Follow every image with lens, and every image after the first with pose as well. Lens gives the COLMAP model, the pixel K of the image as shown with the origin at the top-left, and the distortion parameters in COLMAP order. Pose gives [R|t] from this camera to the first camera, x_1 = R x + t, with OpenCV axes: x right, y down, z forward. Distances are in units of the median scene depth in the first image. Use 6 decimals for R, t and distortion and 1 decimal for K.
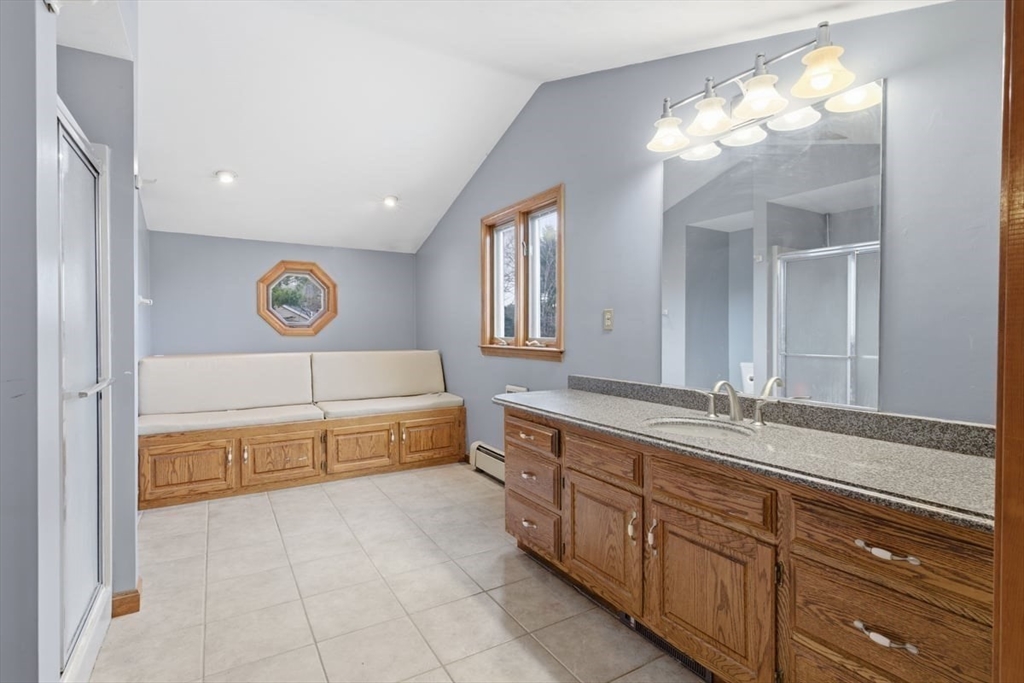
lens RADIAL K [[501.7, 0, 513.6], [0, 501.7, 335.8], [0, 0, 1]] dist [0.003833, -0.001170]
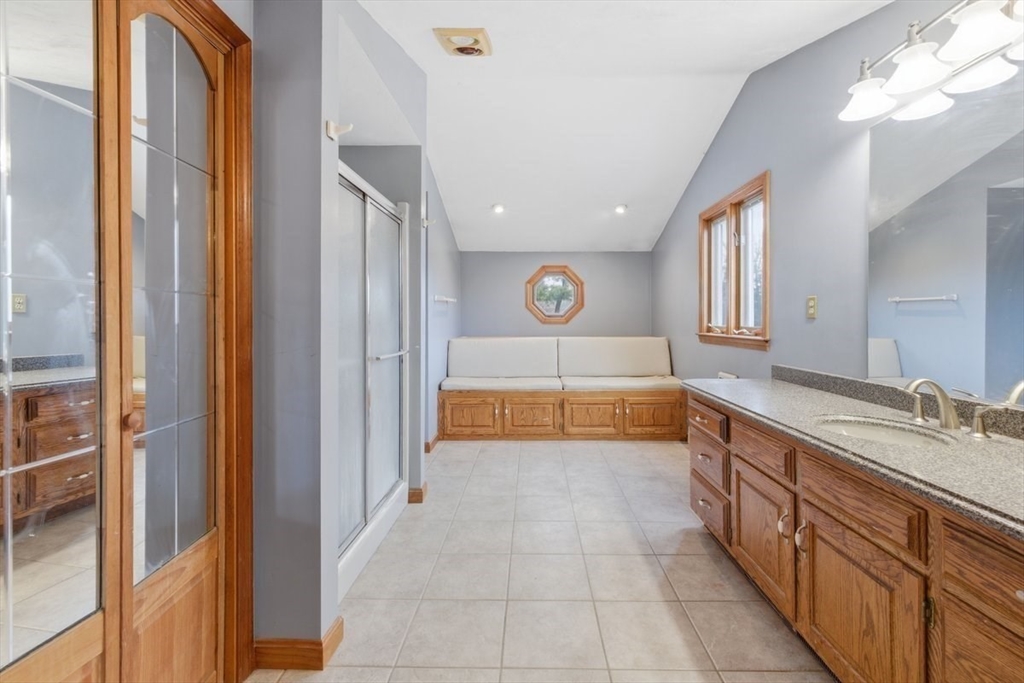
lens RADIAL K [[442.5, 0, 524.6], [0, 442.5, 321.4], [0, 0, 1]] dist [0.002733, -0.001151]
pose [[0.849292, 0.000473, -0.527922, 0.207799], [-0.004146, 0.999975, -0.005774, 0.000983], [0.527906, 0.007093, 0.849273, 0.013784]]
